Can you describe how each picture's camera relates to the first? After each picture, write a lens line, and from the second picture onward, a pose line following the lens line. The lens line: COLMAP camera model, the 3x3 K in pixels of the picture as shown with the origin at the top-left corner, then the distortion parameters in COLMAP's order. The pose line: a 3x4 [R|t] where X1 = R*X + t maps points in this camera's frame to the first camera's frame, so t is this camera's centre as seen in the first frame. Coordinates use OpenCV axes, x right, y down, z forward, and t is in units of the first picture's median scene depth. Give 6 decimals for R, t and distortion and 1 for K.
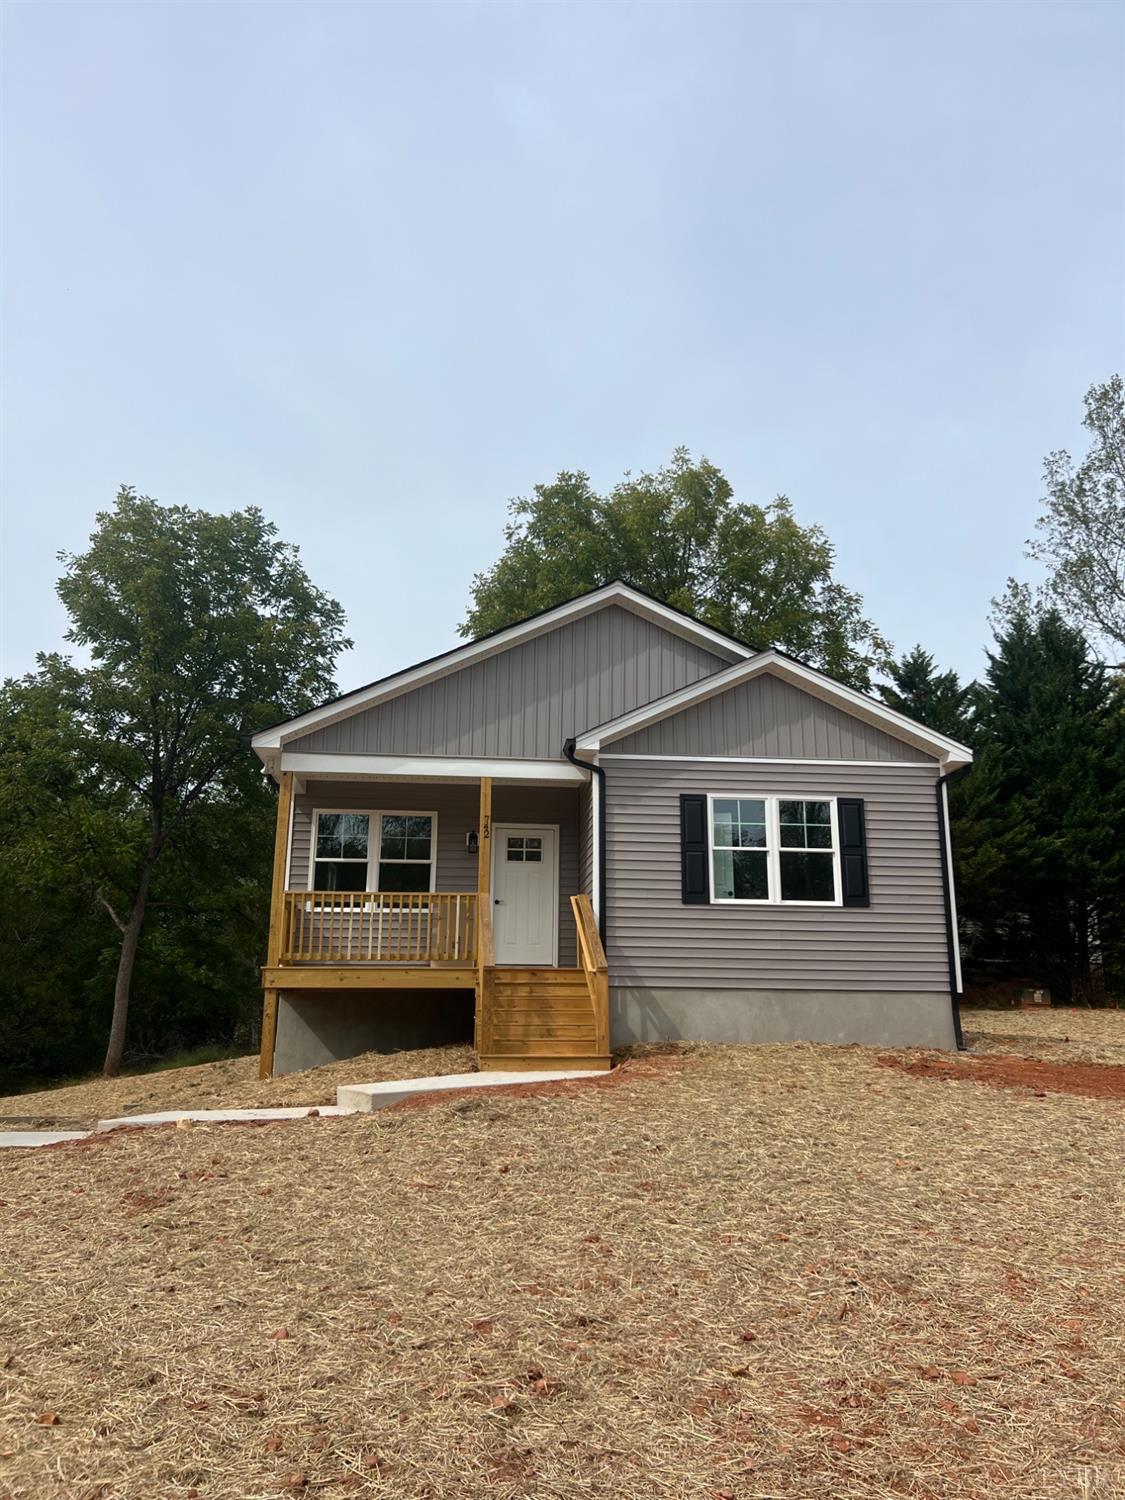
lens RADIAL K [[1139.4, 0, 579.0], [0, 1139.4, 764.5], [0, 0, 1]] dist [0.044959, -0.037448]
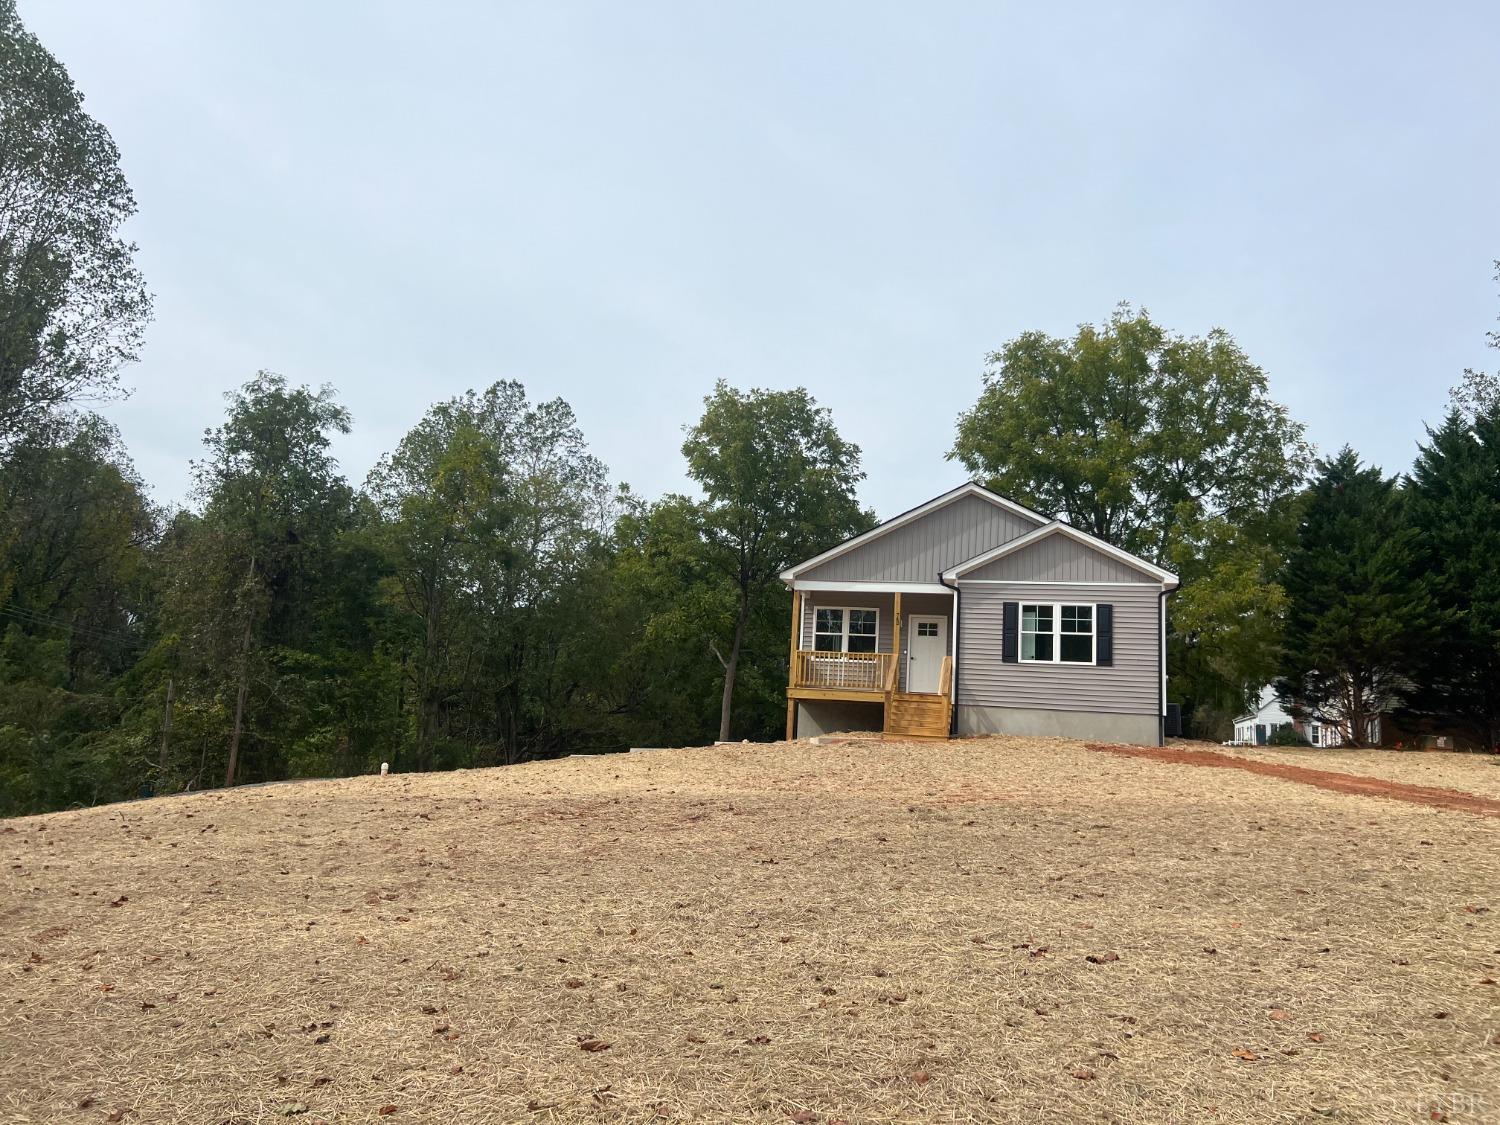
lens RADIAL K [[1139.4, 0, 750.5], [0, 1139.4, 558.4], [0, 0, 1]] dist [0.044959, -0.037448]
pose [[0.936252, -0.008312, -0.351230, 0.321172], [0.024160, 0.998877, 0.040761, -0.116611], [0.350497, -0.046648, 0.935401, -0.772353]]
